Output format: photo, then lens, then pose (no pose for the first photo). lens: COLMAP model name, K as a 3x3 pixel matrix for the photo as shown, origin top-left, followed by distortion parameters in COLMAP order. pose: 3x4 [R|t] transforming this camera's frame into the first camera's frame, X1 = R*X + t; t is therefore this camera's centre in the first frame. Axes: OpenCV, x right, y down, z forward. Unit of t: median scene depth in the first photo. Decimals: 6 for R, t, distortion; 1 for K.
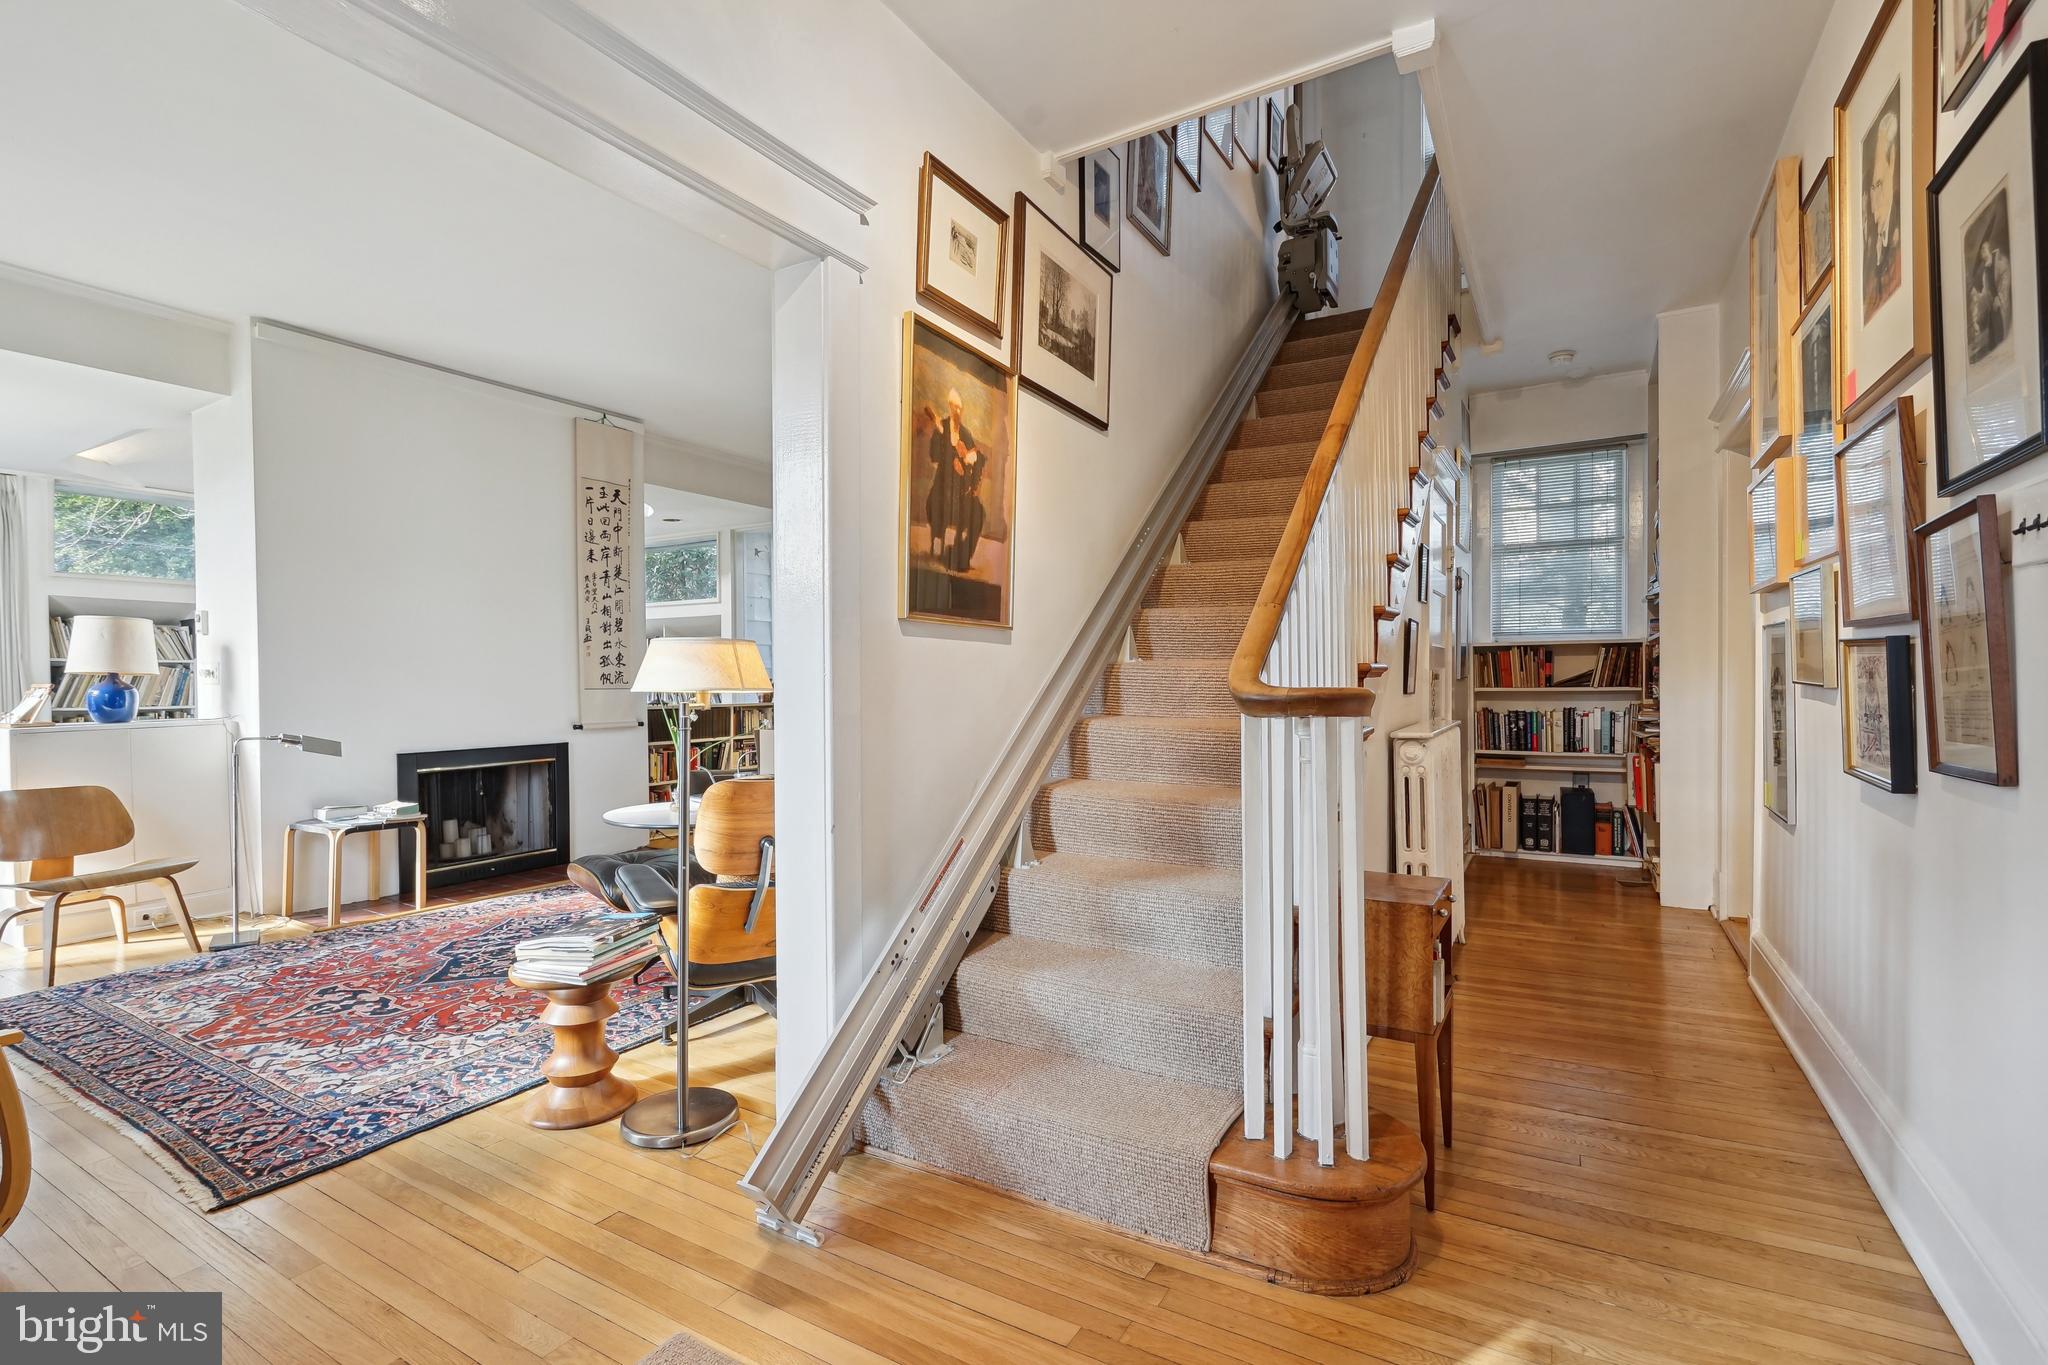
lens RADIAL K [[937.3, 0, 1022.4], [0, 937.3, 697.2], [0, 0, 1]] dist [-0.002651, -0.001247]
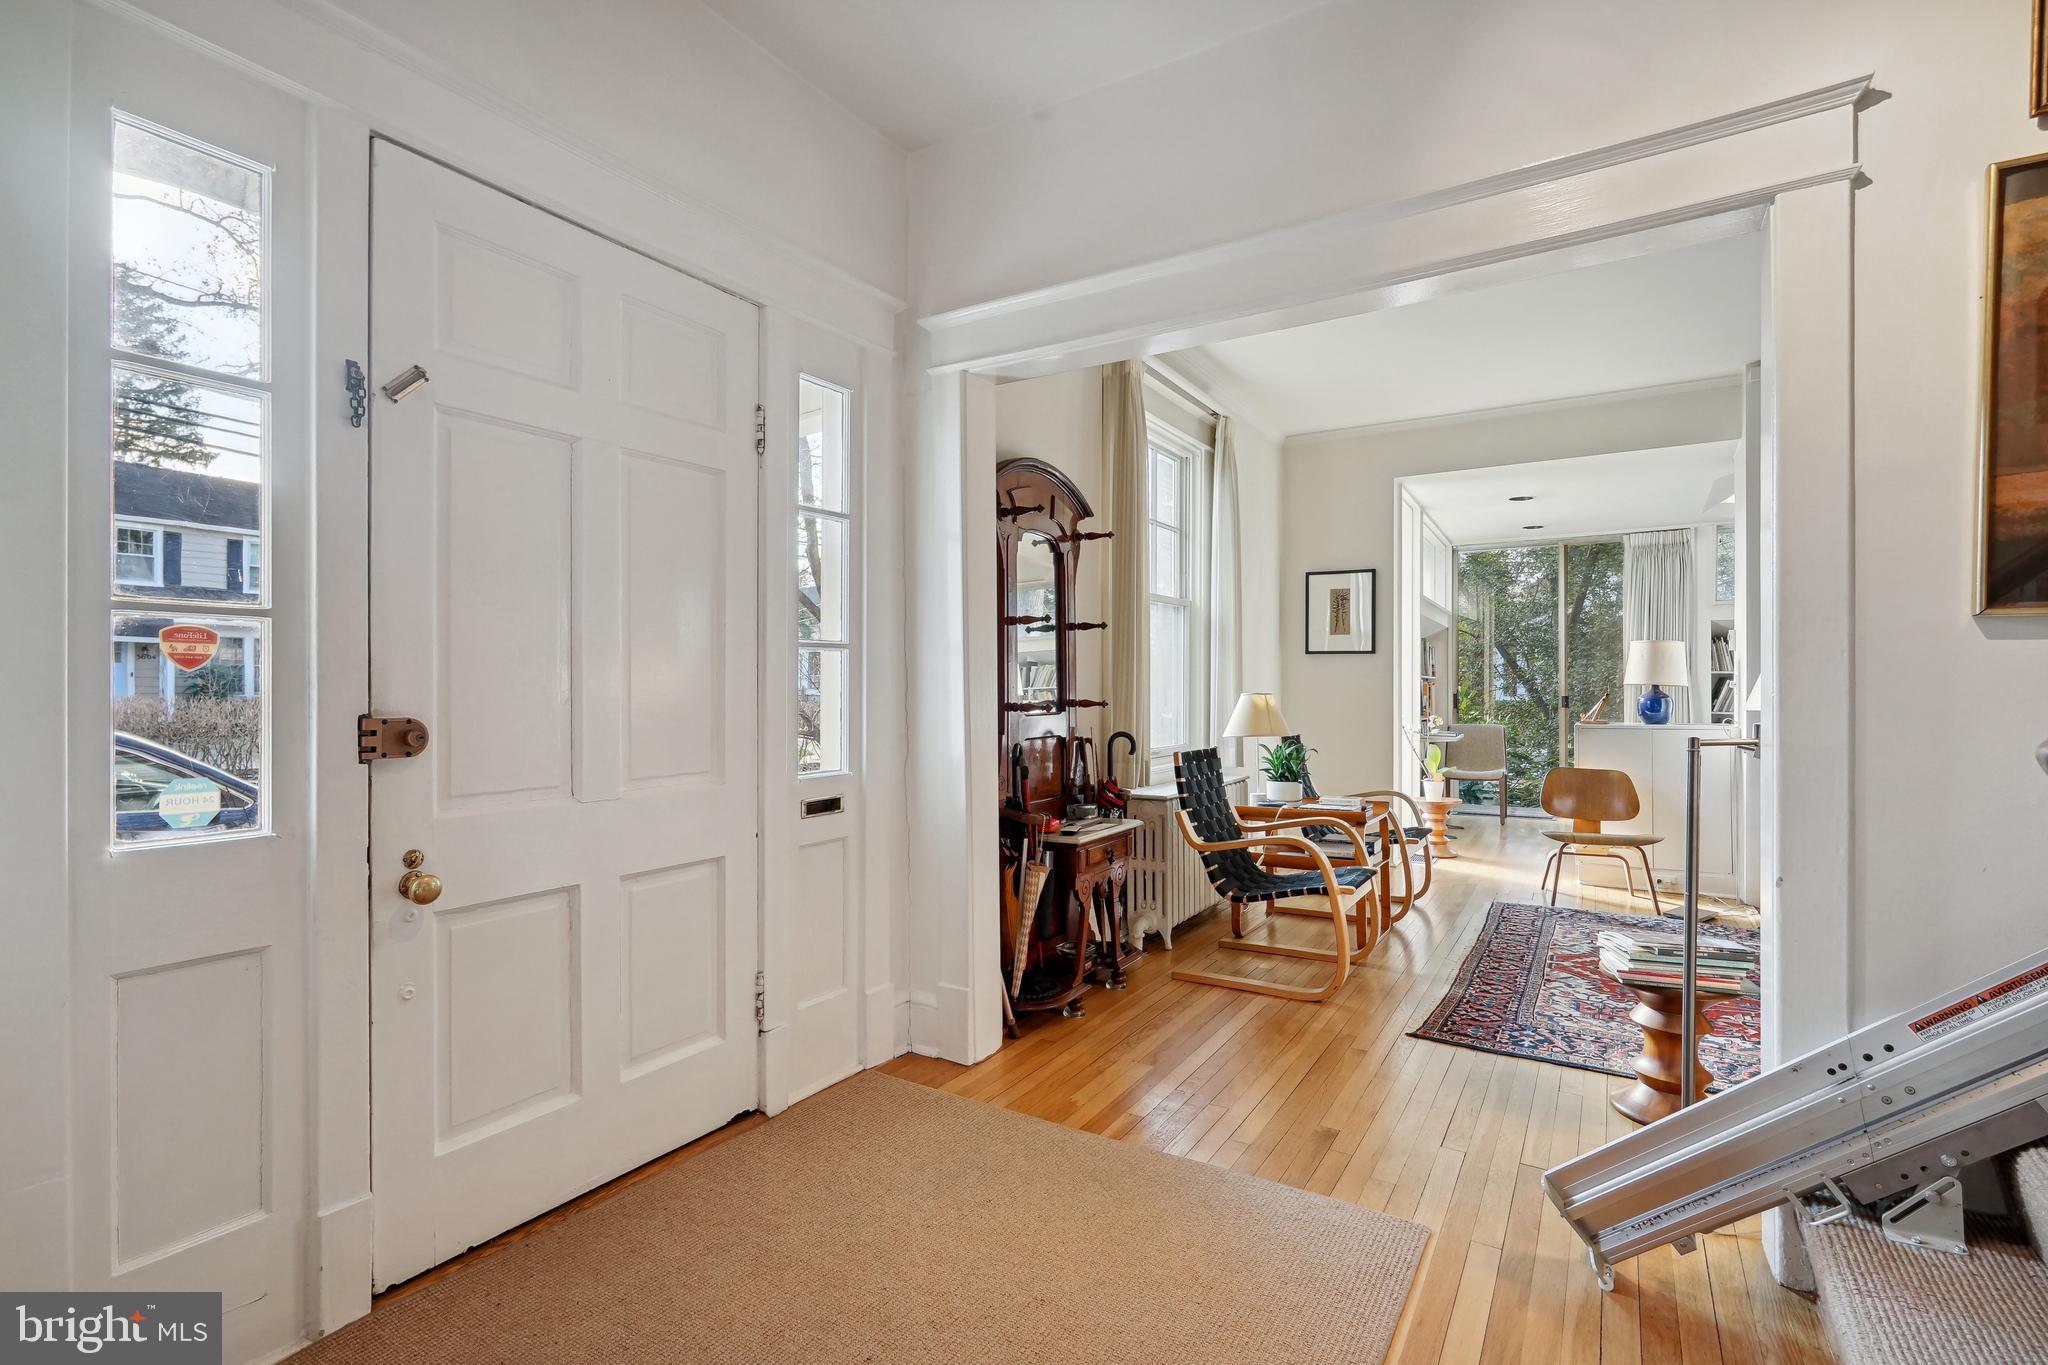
lens RADIAL K [[940.6, 0, 1020.2], [0, 940.6, 689.0], [0, 0, 1]] dist [-0.004315, 0.000756]
pose [[-0.031788, 0.006293, -0.999475, 0.363330], [-0.021963, 0.999734, 0.006993, -0.011500], [0.999253, 0.022174, -0.031642, 0.199025]]
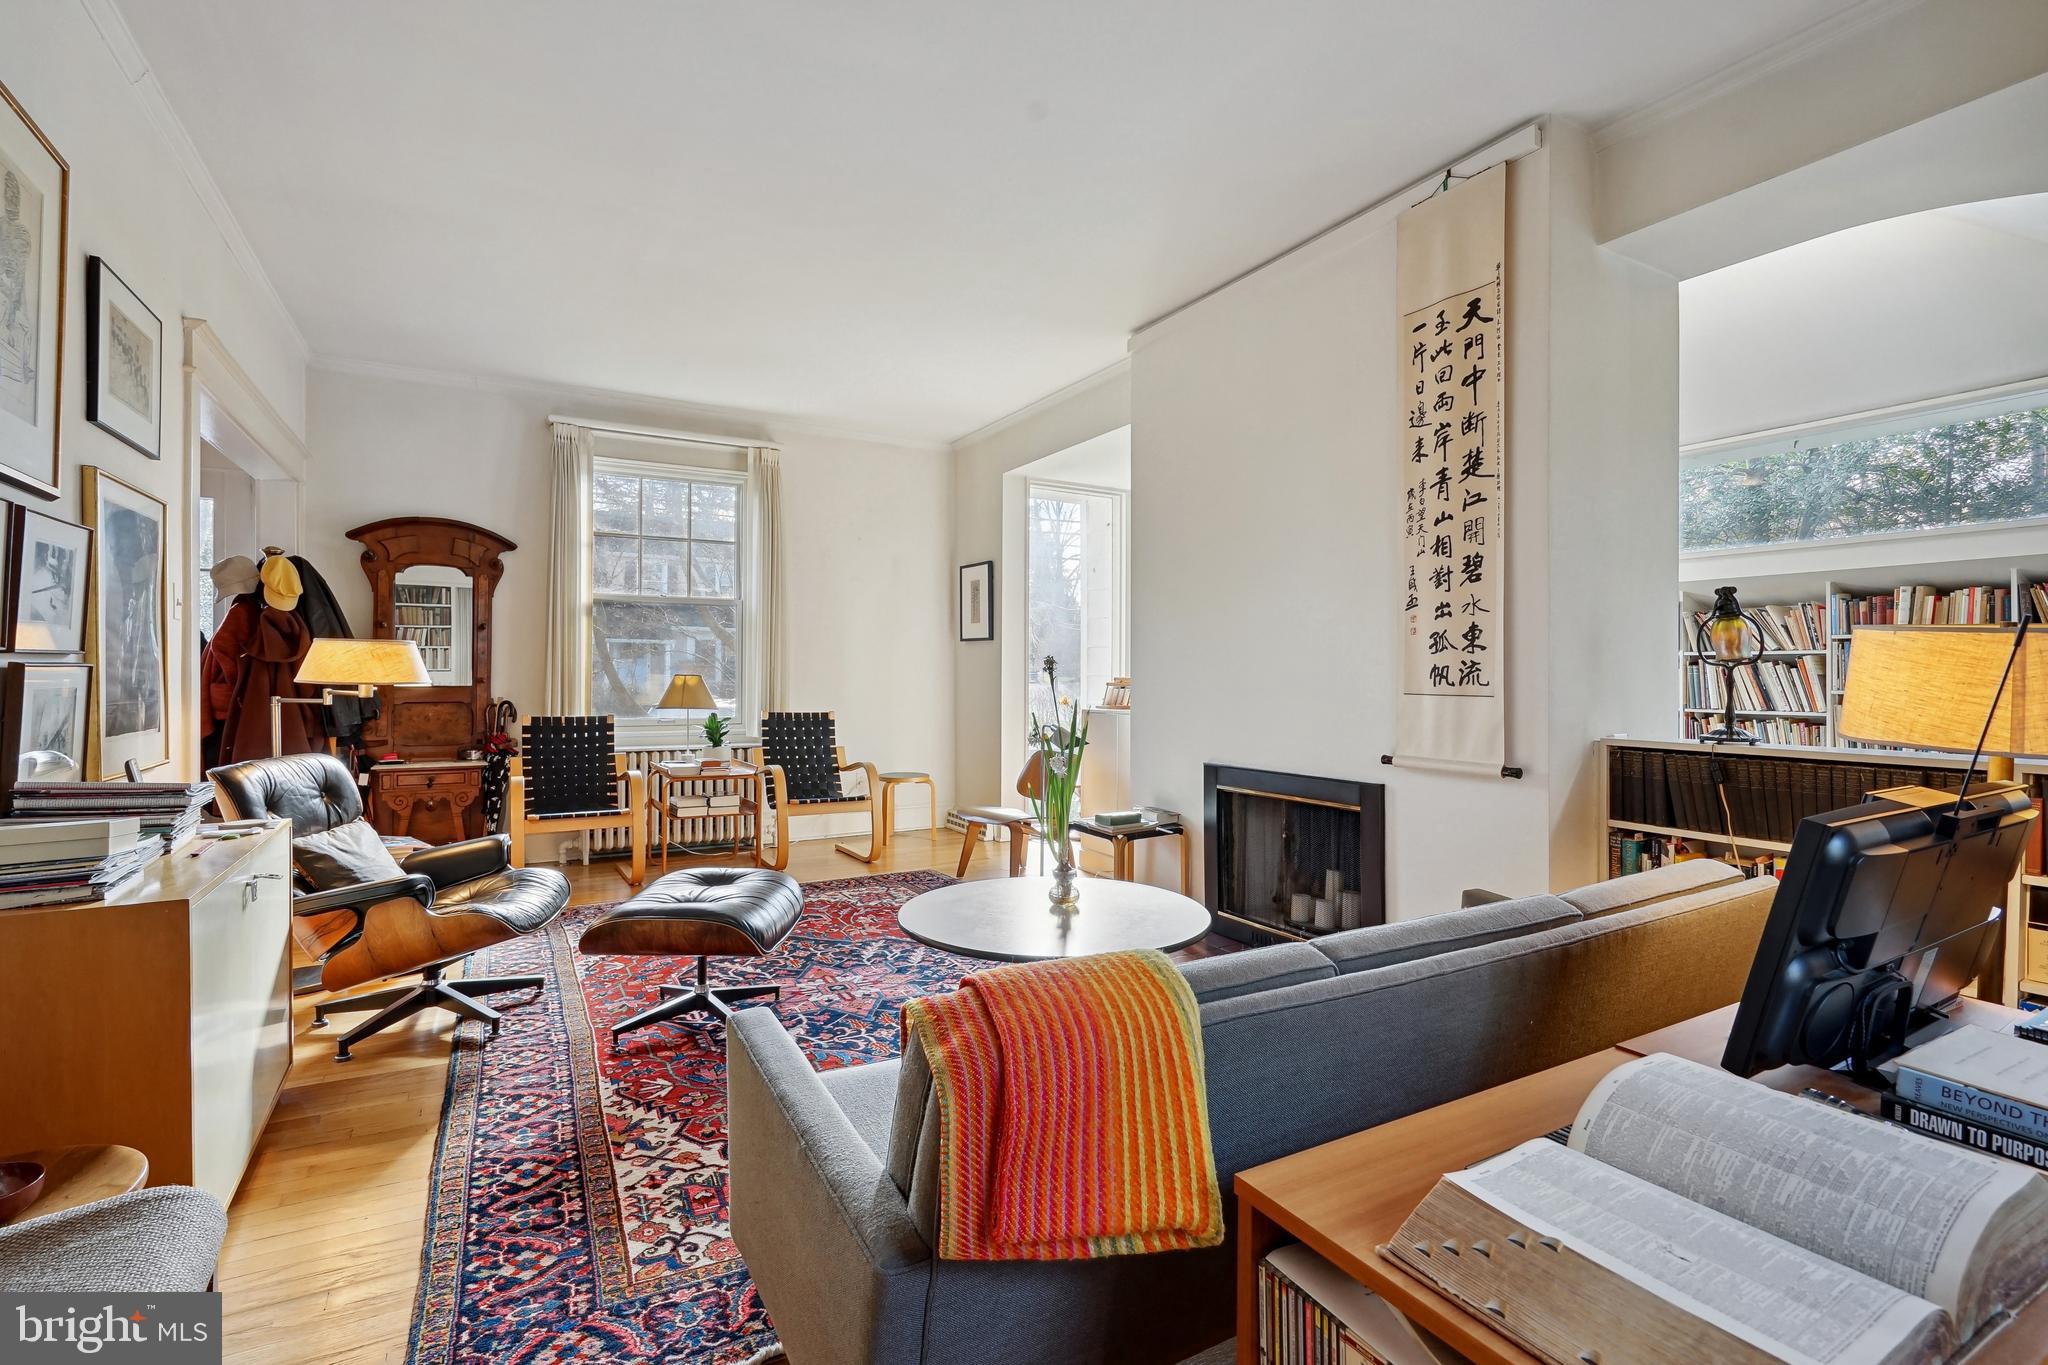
lens RADIAL K [[937.1, 0, 1024.0], [0, 937.1, 682.5], [0, 0, 1]] dist [-0.018572, 0.000106]
pose [[-0.496709, 0.007280, -0.867887, 0.189548], [-0.020576, 0.999585, 0.020161, -0.033039], [0.867673, 0.027871, -0.496353, 1.612251]]
